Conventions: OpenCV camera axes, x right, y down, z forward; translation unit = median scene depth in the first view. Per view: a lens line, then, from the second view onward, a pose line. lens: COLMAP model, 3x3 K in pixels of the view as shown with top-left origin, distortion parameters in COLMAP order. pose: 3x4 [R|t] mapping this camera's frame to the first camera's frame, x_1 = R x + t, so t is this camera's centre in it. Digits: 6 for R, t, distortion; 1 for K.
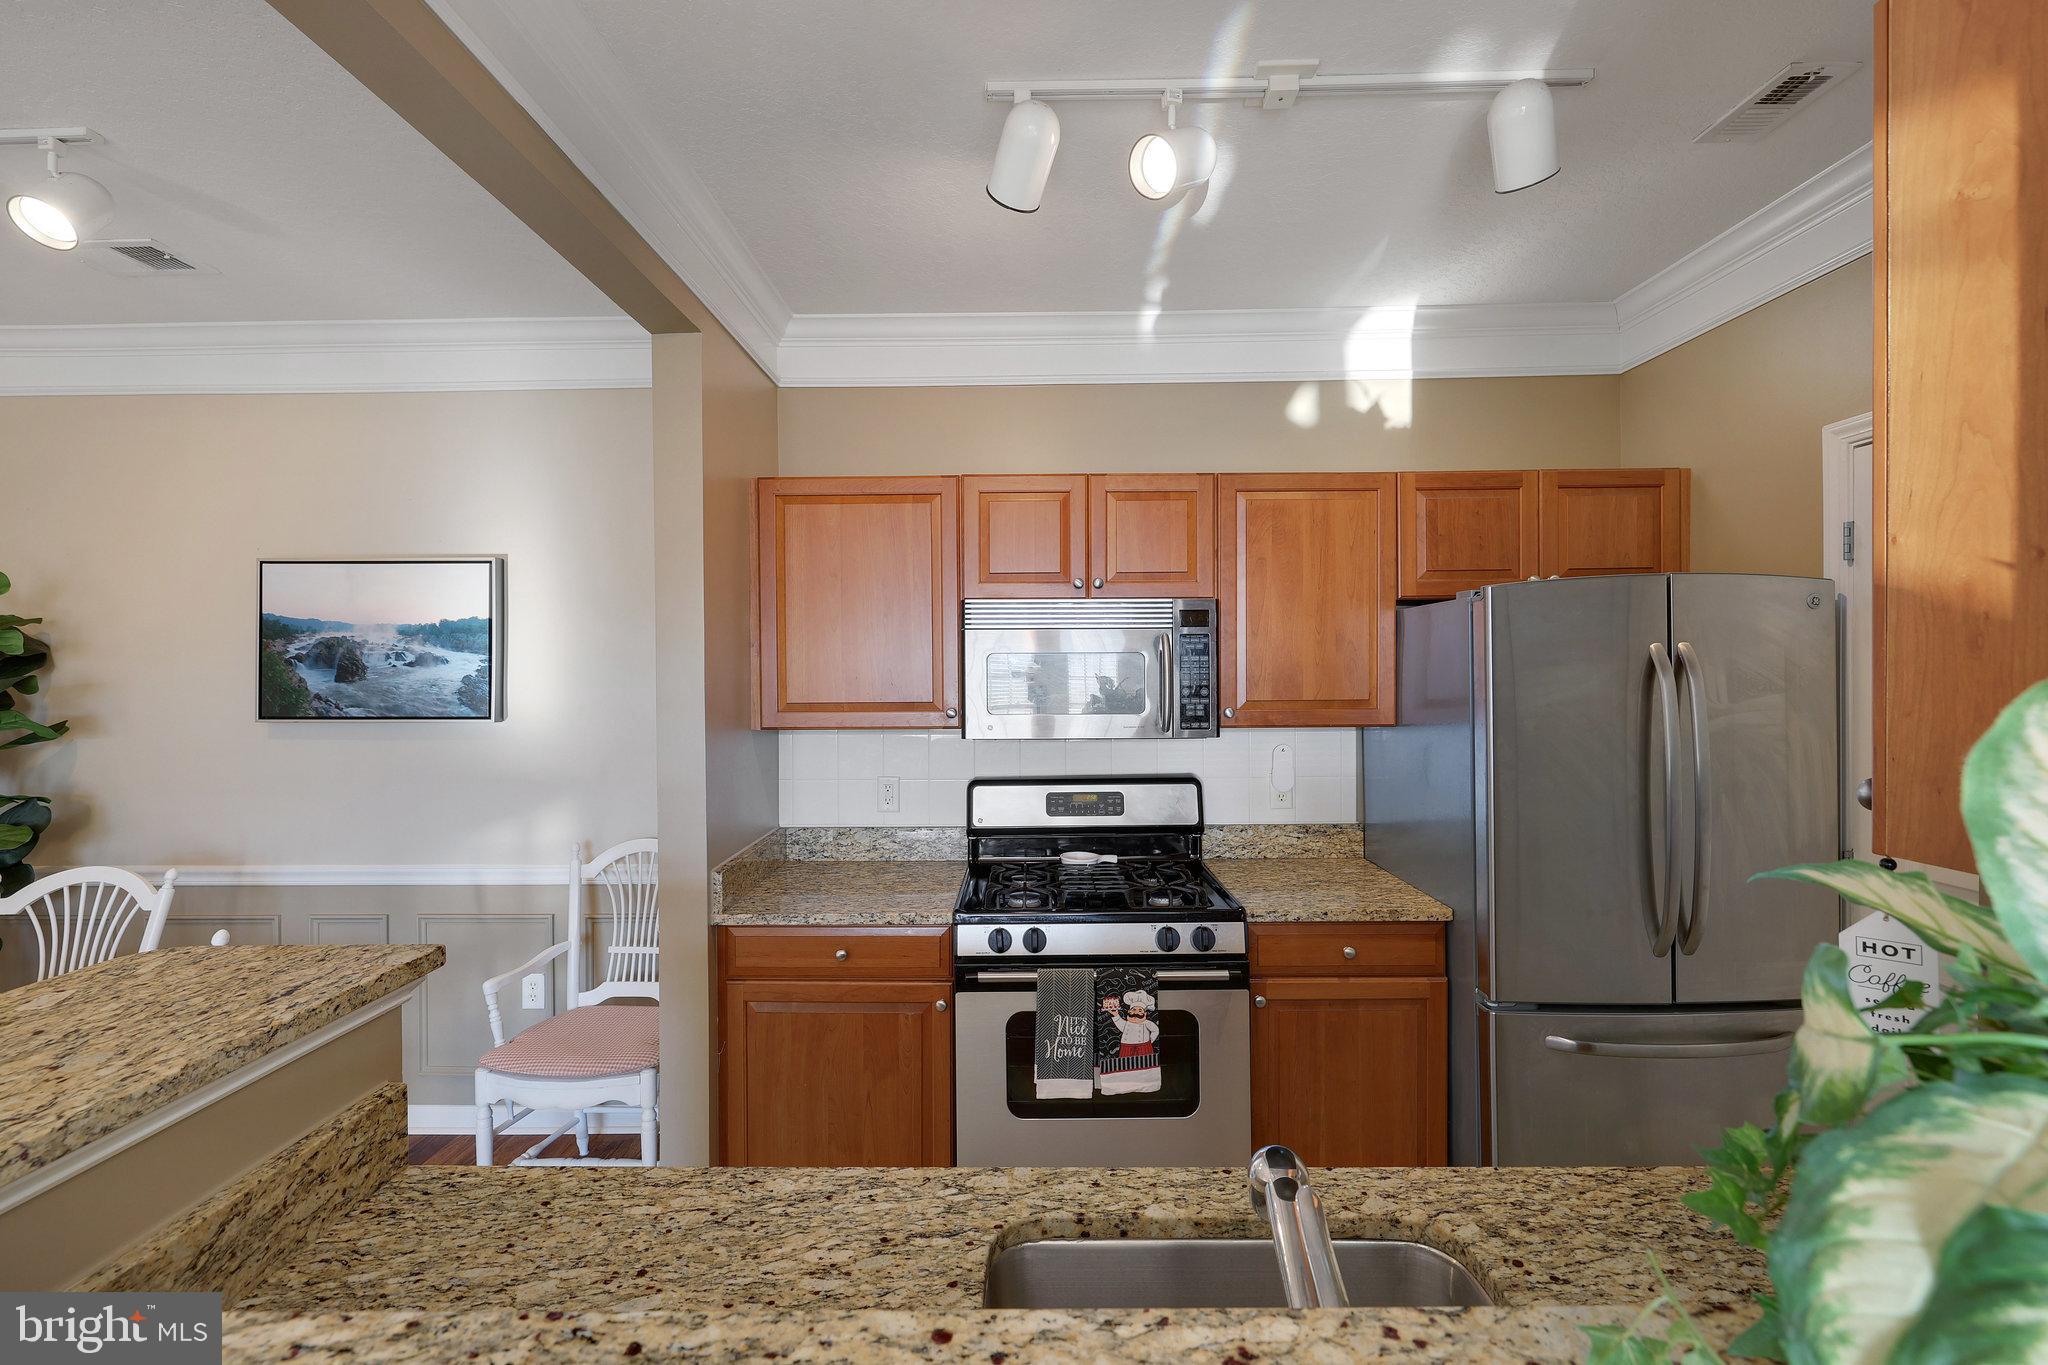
lens RADIAL K [[867.6, 0, 1028.2], [0, 867.6, 679.8], [0, 0, 1]] dist [-0.002532, 0.000126]
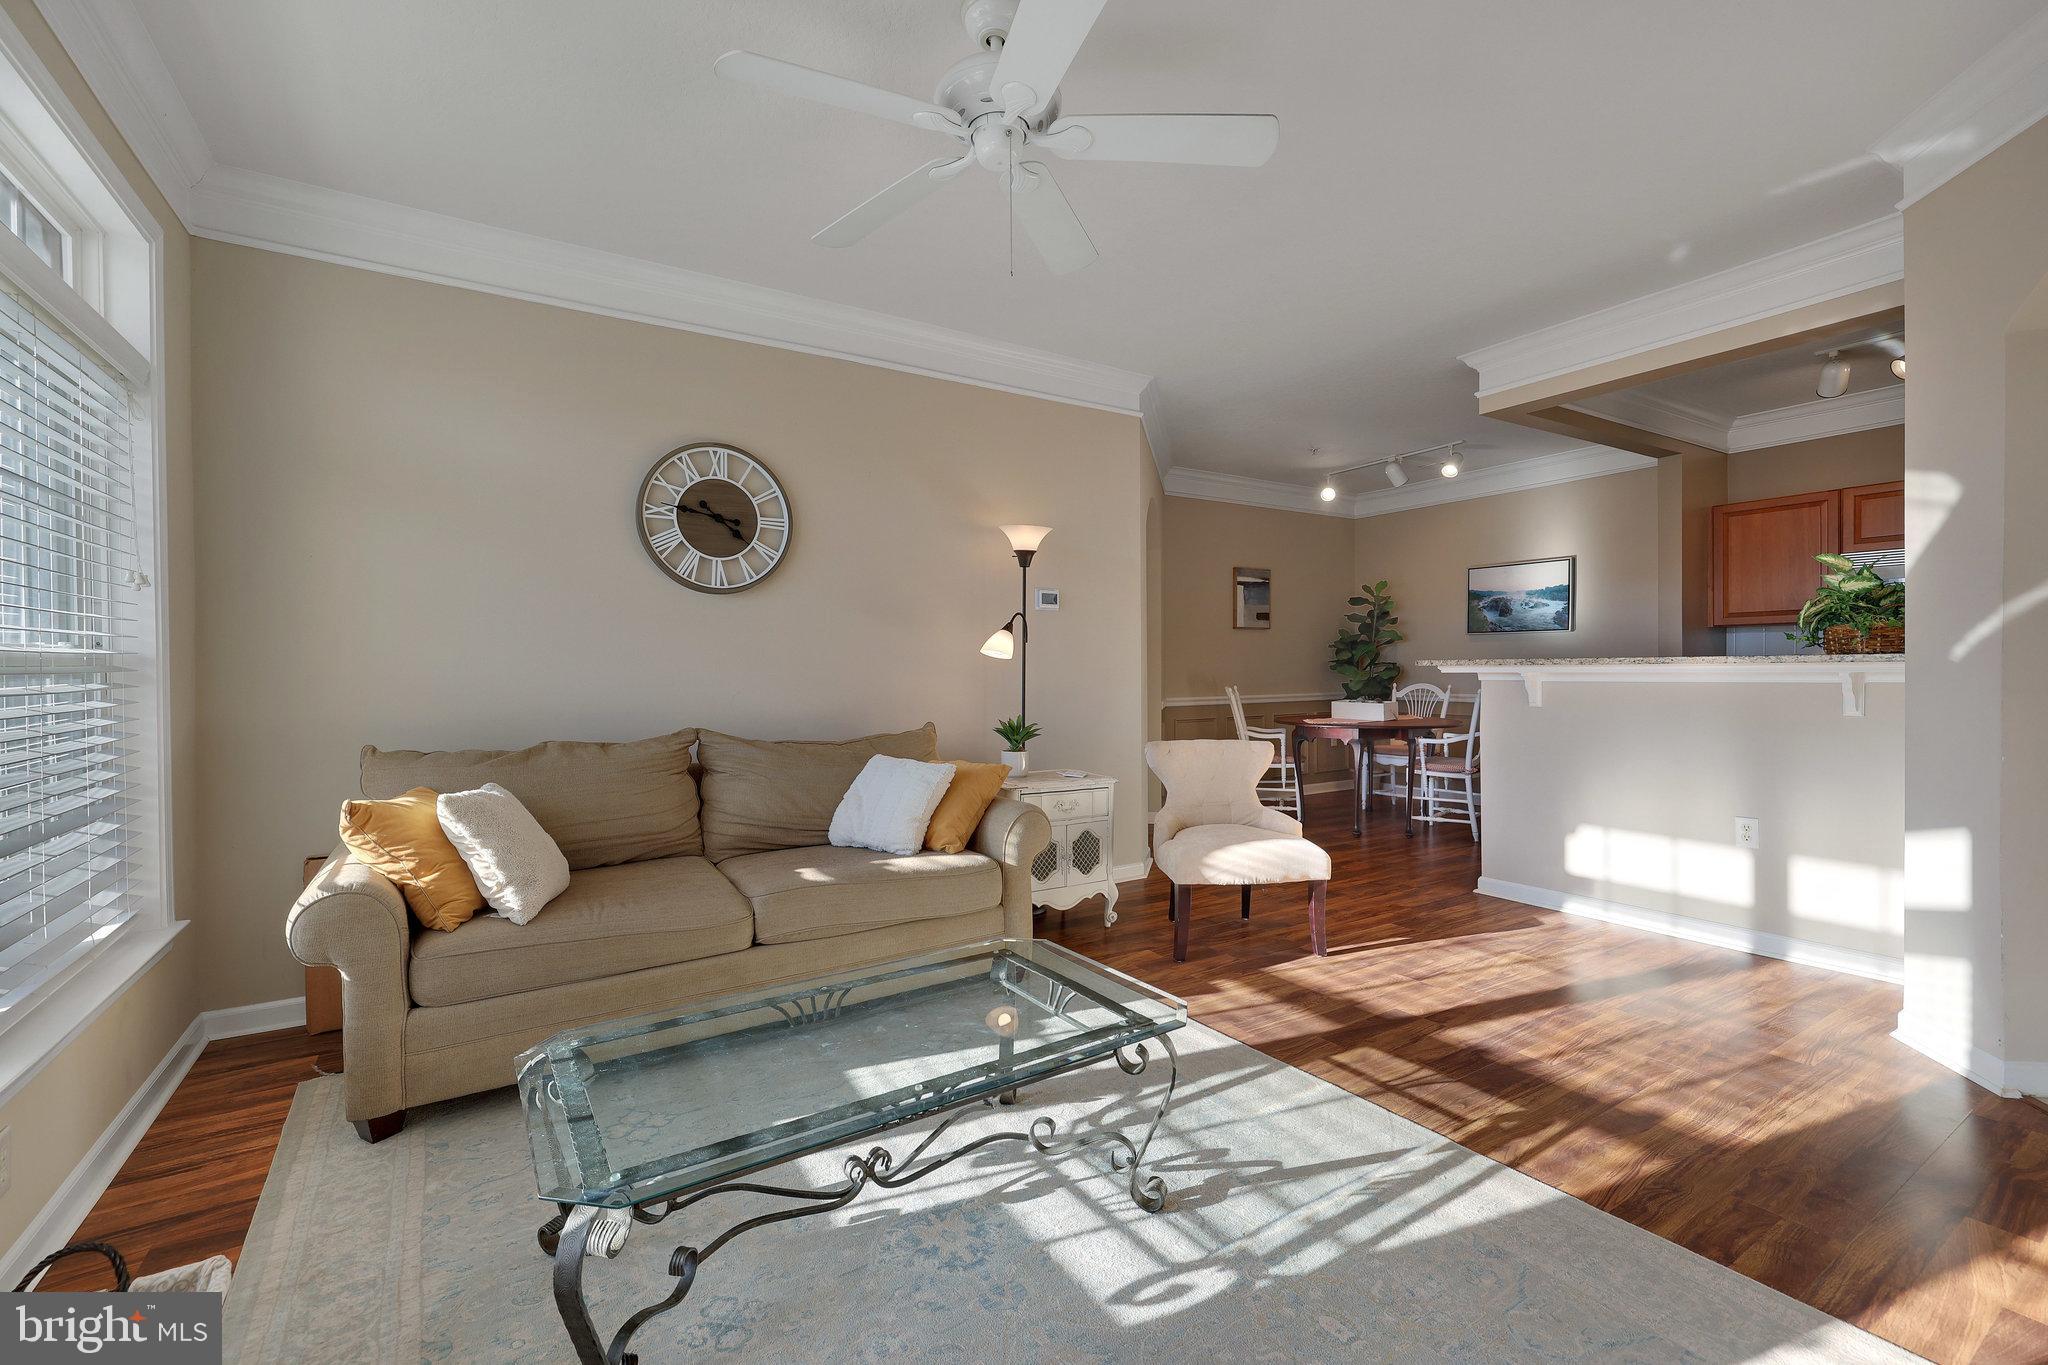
lens RADIAL K [[867.6, 0, 1011.3], [0, 867.6, 665.2], [0, 0, 1]] dist [-0.002532, 0.000126]
pose [[0.528203, 0.000328, -0.849118, 0.576486], [-0.005398, 0.999981, -0.002971, 0.168384], [0.849101, 0.006153, 0.528195, -1.562808]]
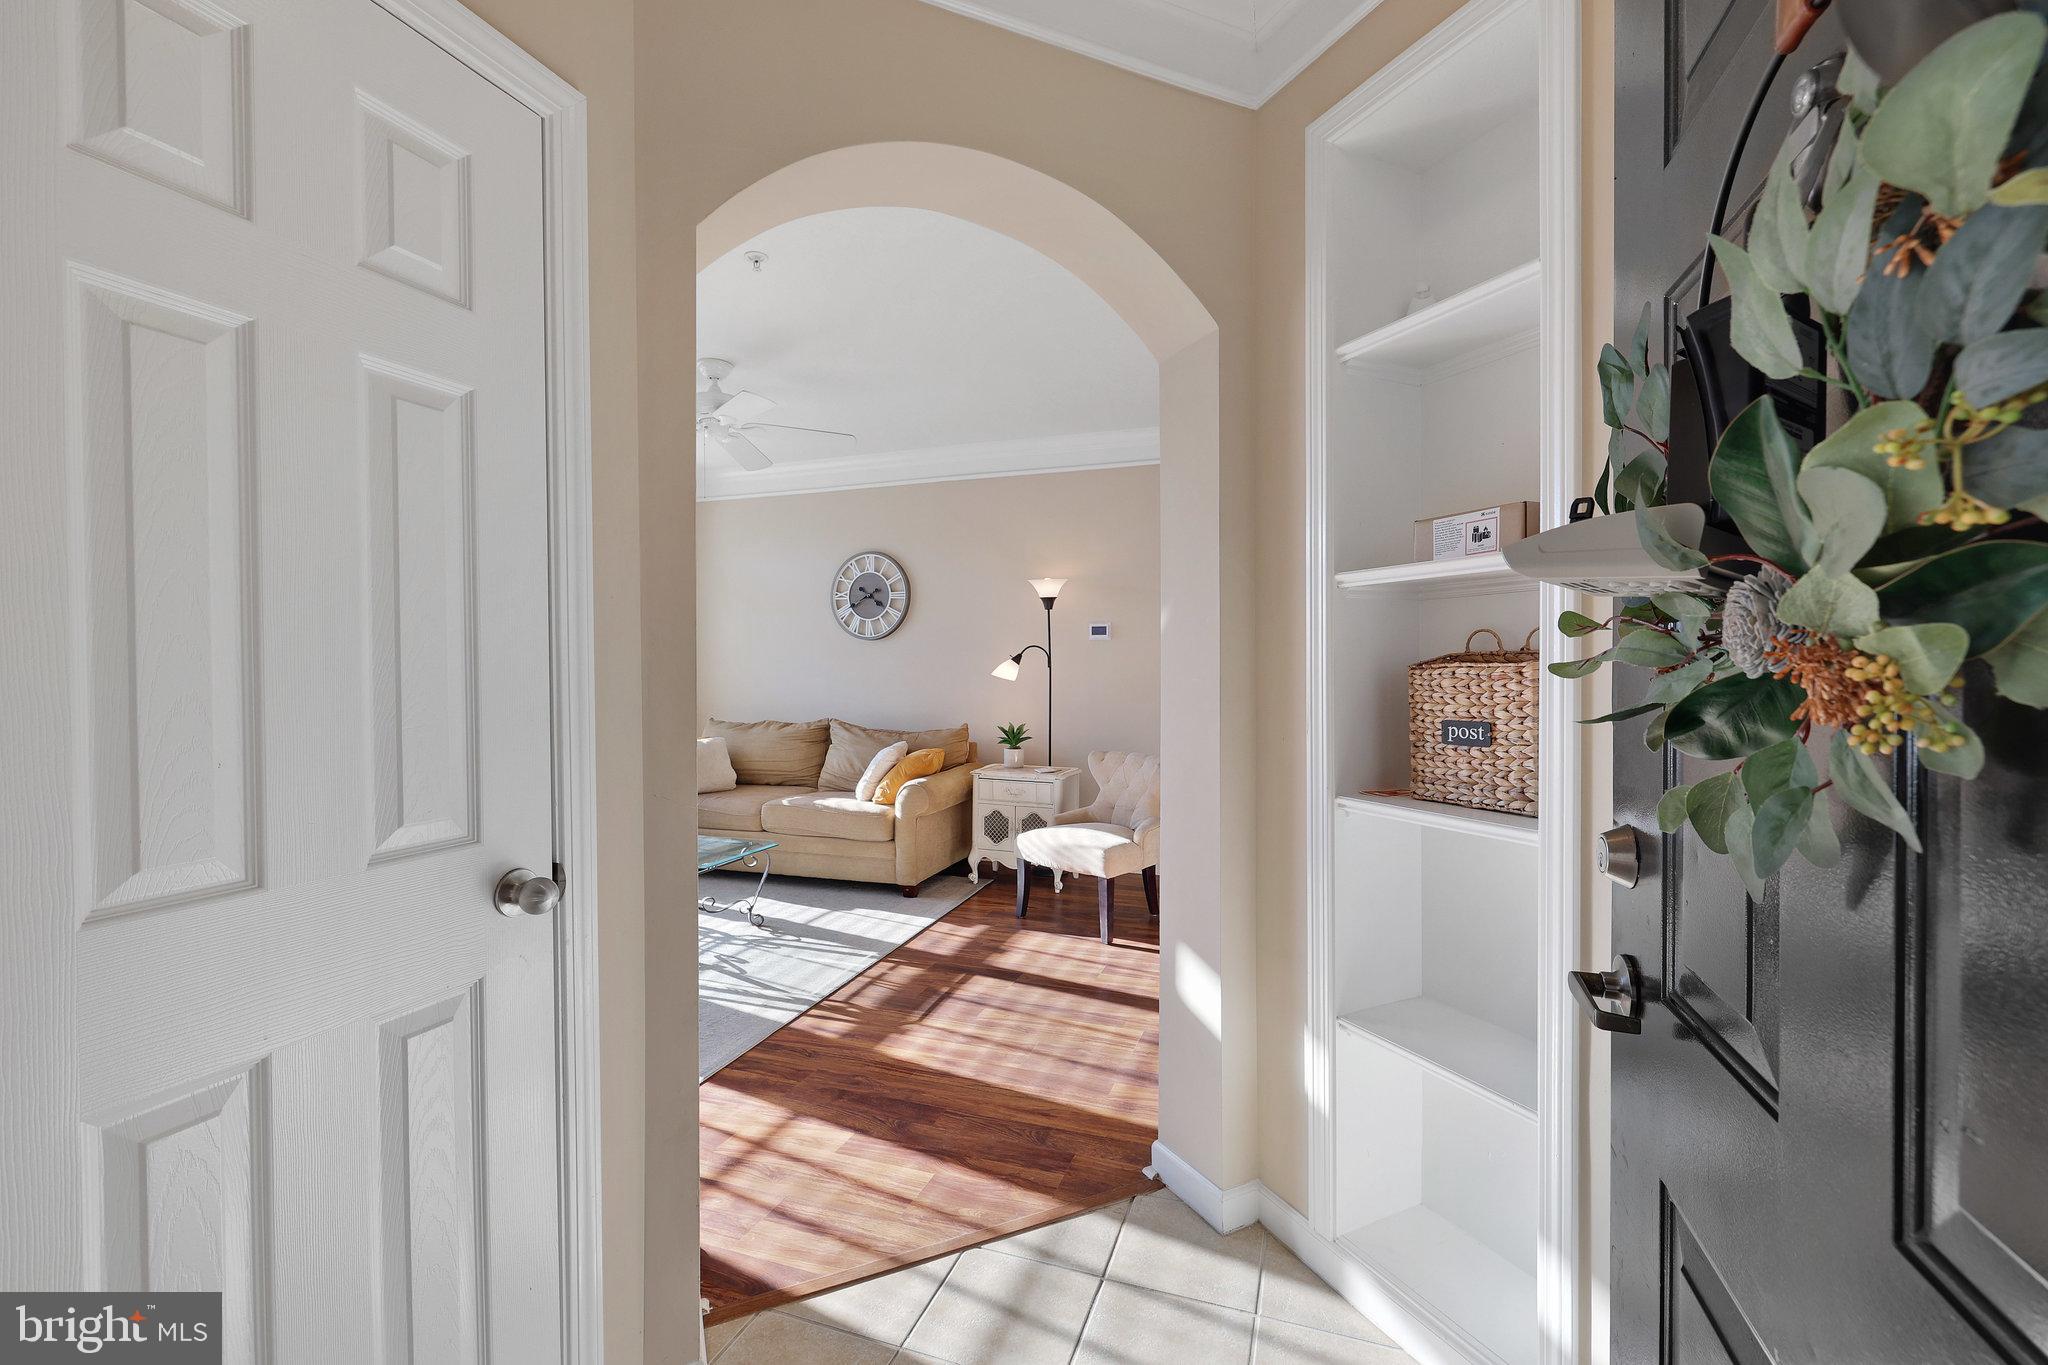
lens RADIAL K [[867.6, 0, 986.5], [0, 867.6, 671.2], [0, 0, 1]] dist [-0.002532, 0.000126]
pose [[-0.378192, 0.005376, -0.925712, 1.201875], [-0.006433, 0.999944, 0.008436, 0.114289], [0.925705, 0.009145, -0.378136, -0.062180]]
